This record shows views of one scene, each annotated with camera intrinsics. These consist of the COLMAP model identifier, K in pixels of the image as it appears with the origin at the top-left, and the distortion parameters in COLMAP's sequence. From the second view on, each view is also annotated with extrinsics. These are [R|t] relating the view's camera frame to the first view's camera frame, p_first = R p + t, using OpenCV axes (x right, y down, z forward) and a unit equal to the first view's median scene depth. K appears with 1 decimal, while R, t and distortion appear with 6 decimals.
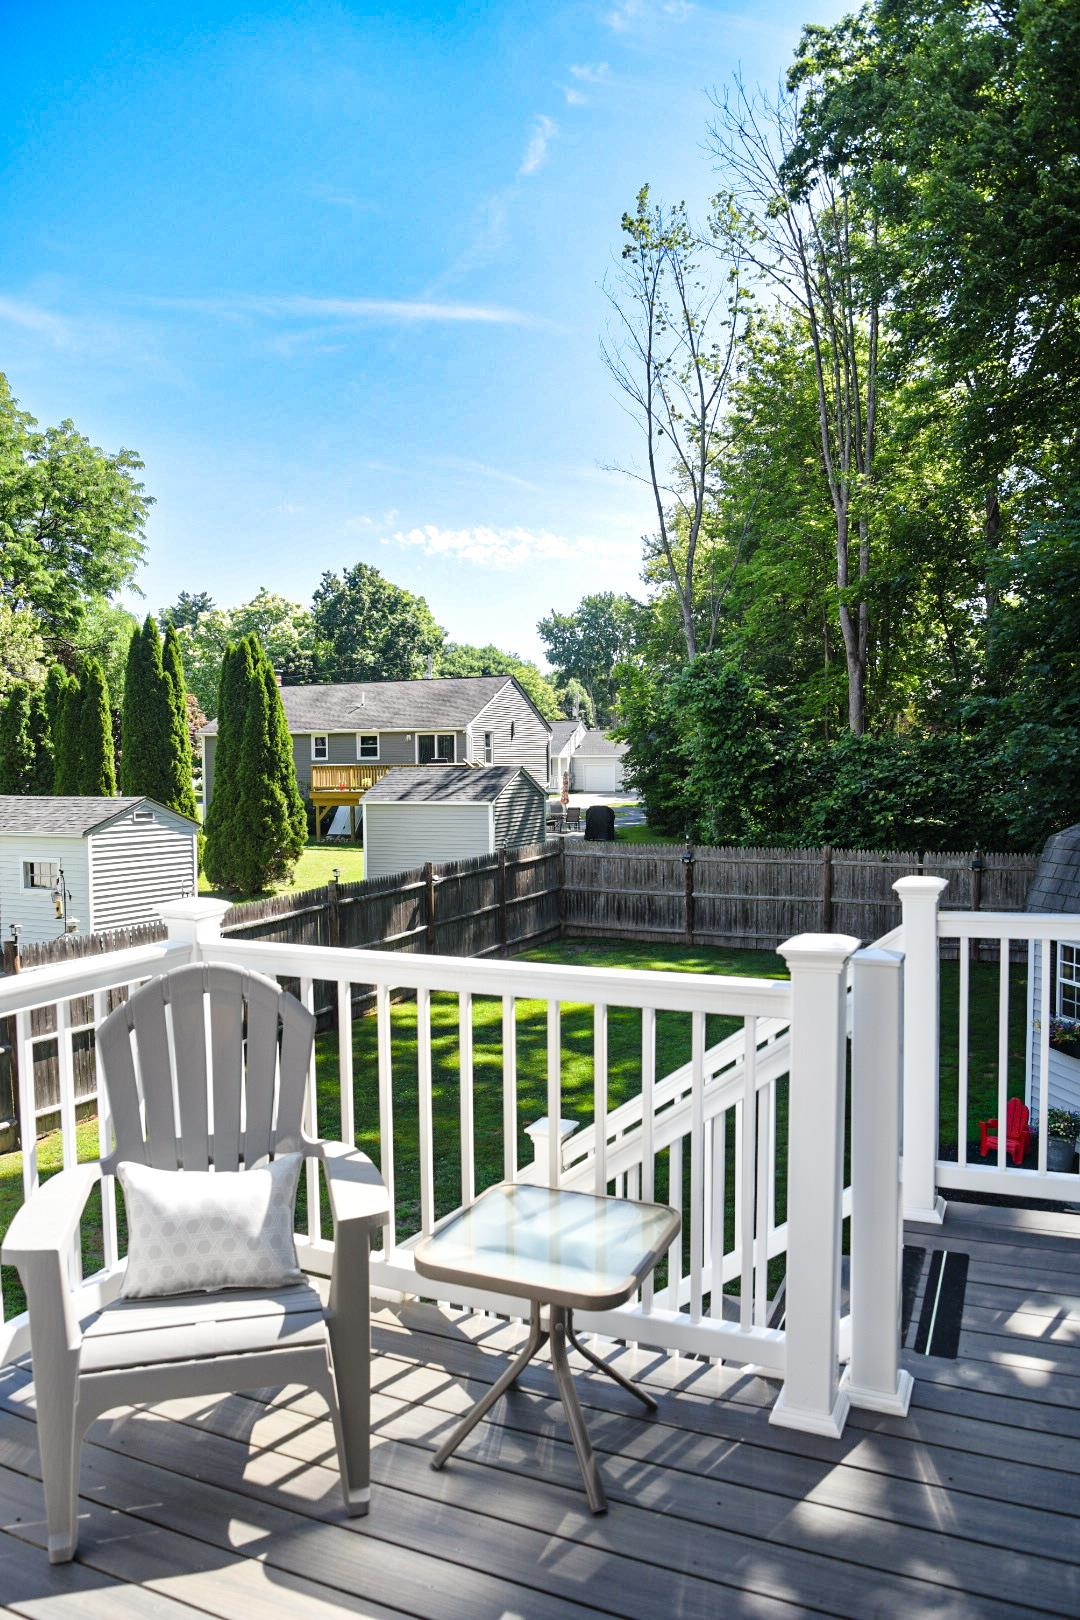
lens RADIAL K [[1114.2, 0, 561.5], [0, 1114.2, 830.7], [0, 0, 1]] dist [-0.095778, 0.047650]
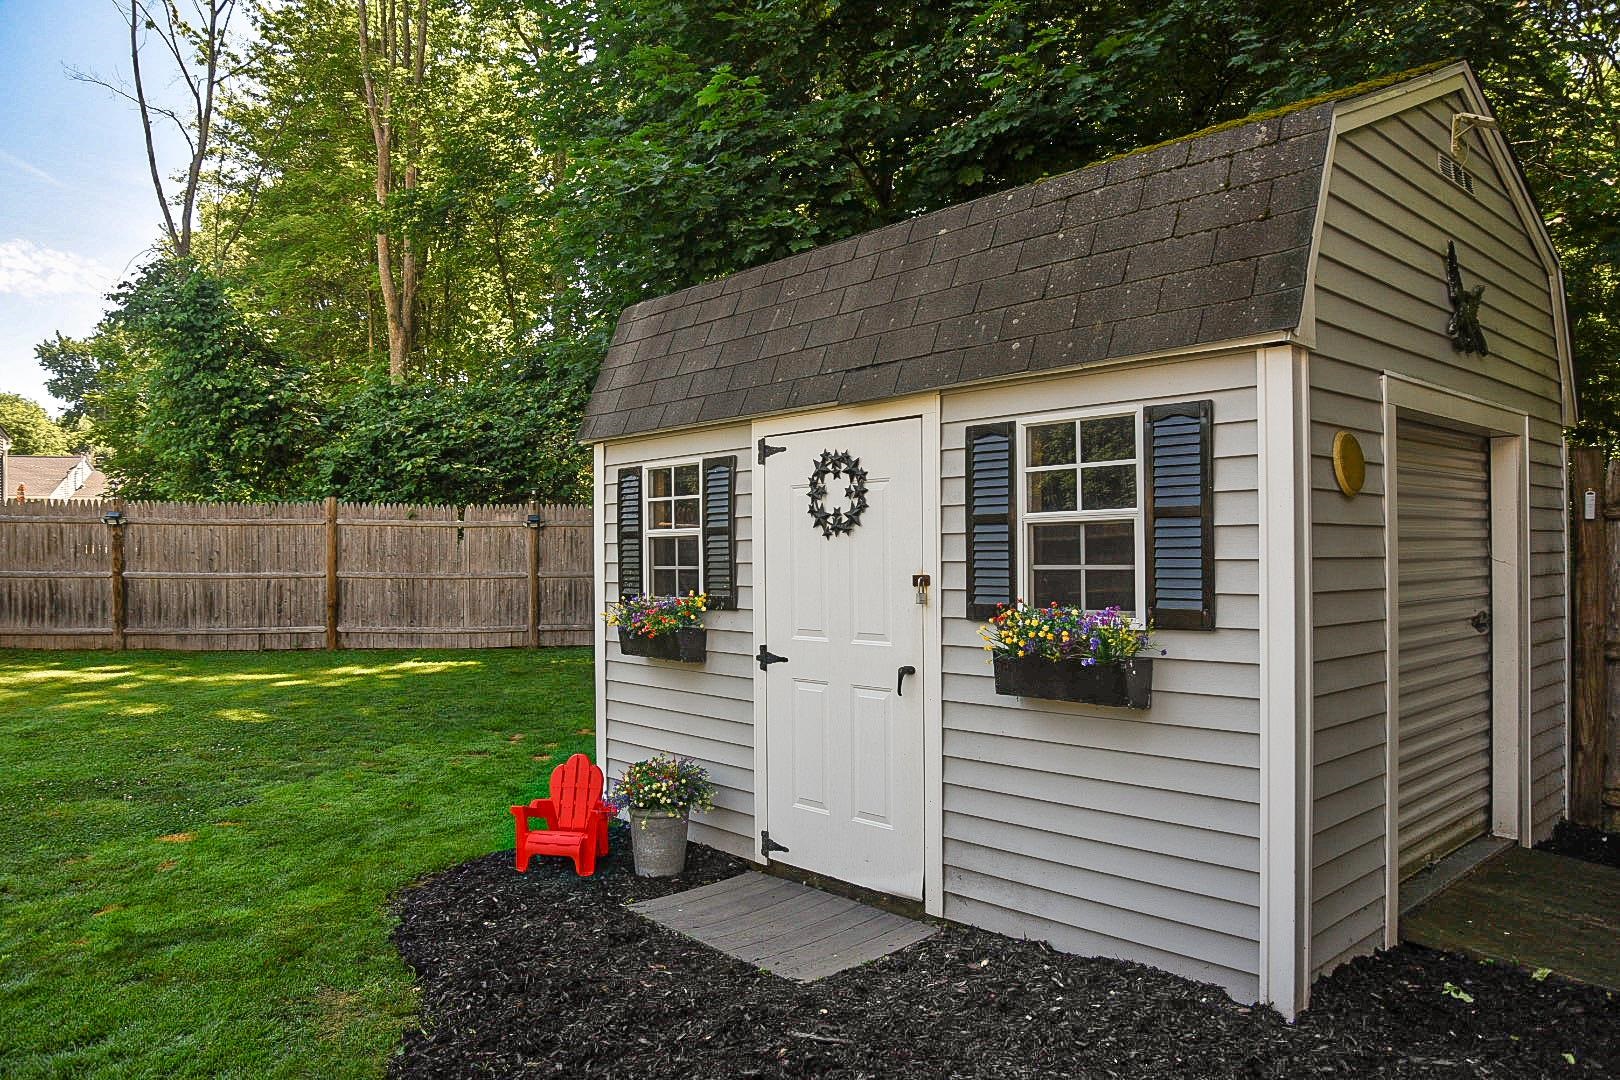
lens RADIAL K [[1114.2, 0, 817.6], [0, 1114.2, 542.4], [0, 0, 1]] dist [-0.095778, 0.047650]
pose [[0.829148, 0.003915, 0.559015, 0.098906], [0.028674, 0.998361, -0.049521, 0.080837], [-0.558293, 0.057090, 0.827677, 0.226510]]
